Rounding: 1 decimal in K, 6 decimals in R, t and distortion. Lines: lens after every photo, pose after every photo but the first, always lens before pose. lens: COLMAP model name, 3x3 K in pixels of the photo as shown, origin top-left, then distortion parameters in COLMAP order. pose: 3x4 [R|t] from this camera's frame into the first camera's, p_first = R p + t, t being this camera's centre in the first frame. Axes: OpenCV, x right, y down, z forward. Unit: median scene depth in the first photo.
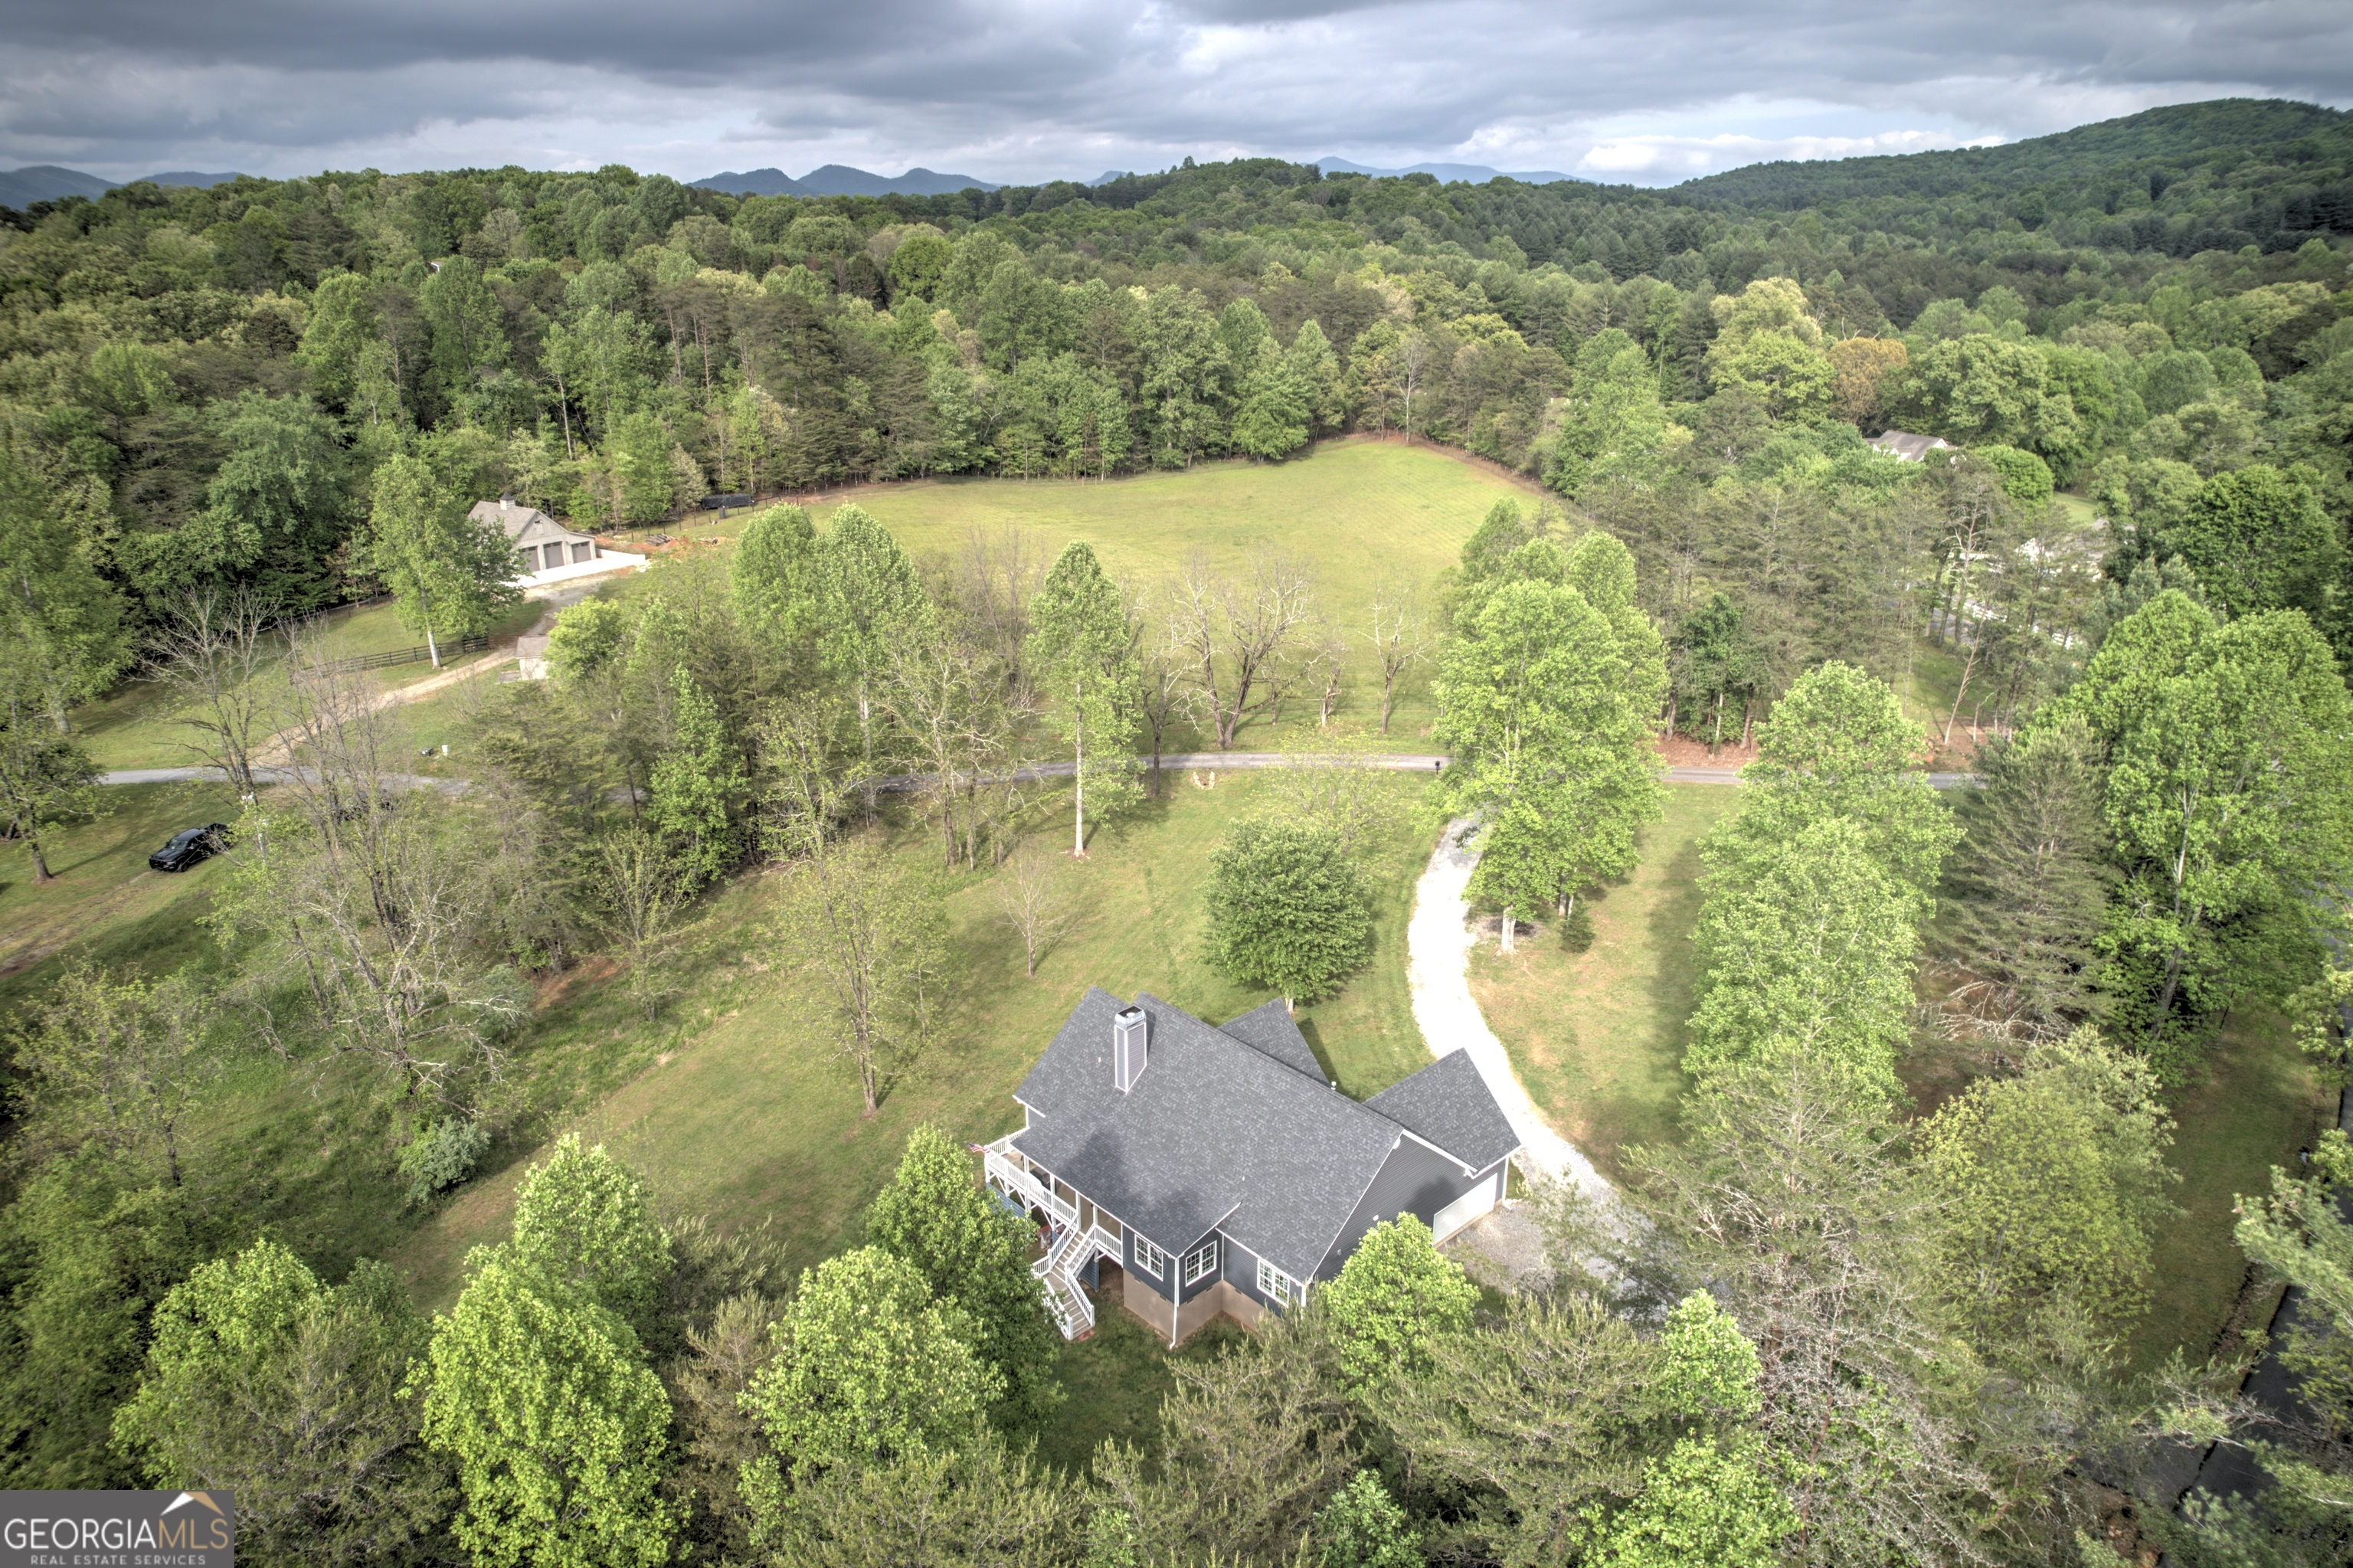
lens RADIAL K [[1543.0, 0, 1177.9], [0, 1543.0, 744.7], [0, 0, 1]] dist [-0.071984, 0.074145]
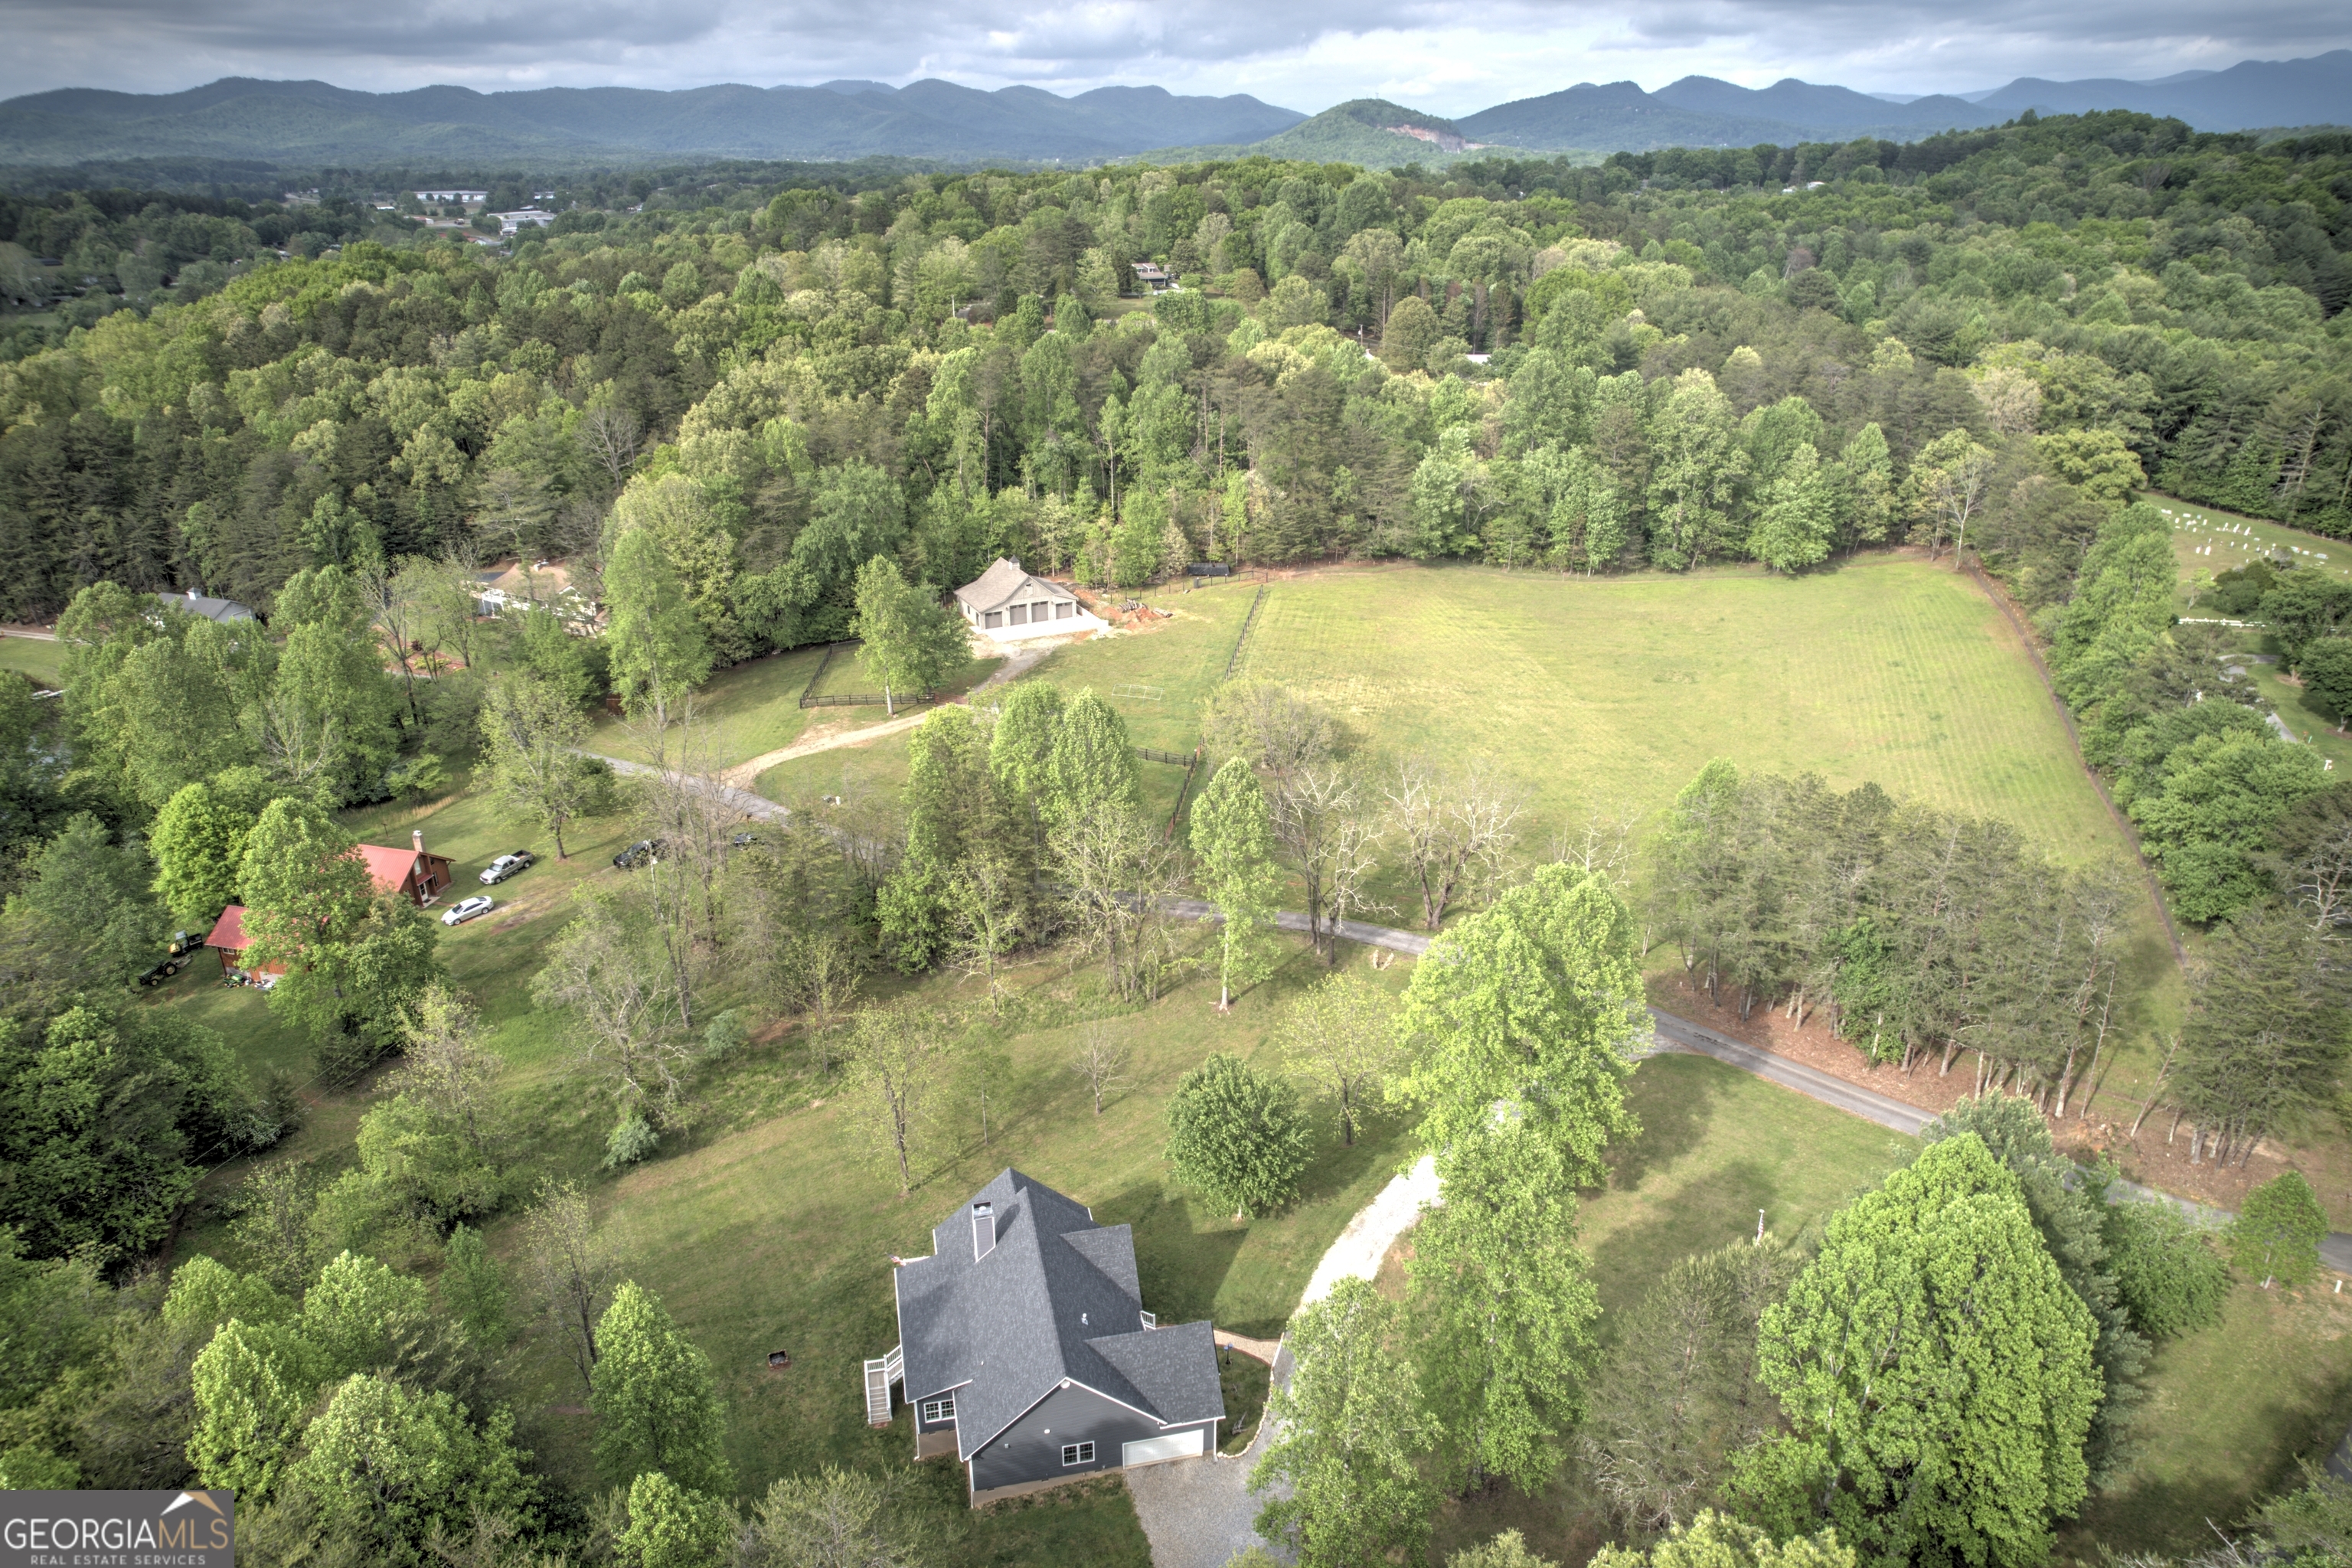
lens RADIAL K [[1542.3, 0, 1177.4], [0, 1542.3, 744.8], [0, 0, 1]] dist [-0.071984, 0.074145]
pose [[0.864873, 0.188330, -0.465325, 0.219376], [-0.160278, 0.982038, 0.099559, -0.125750], [0.475716, -0.011524, 0.879523, -0.024681]]
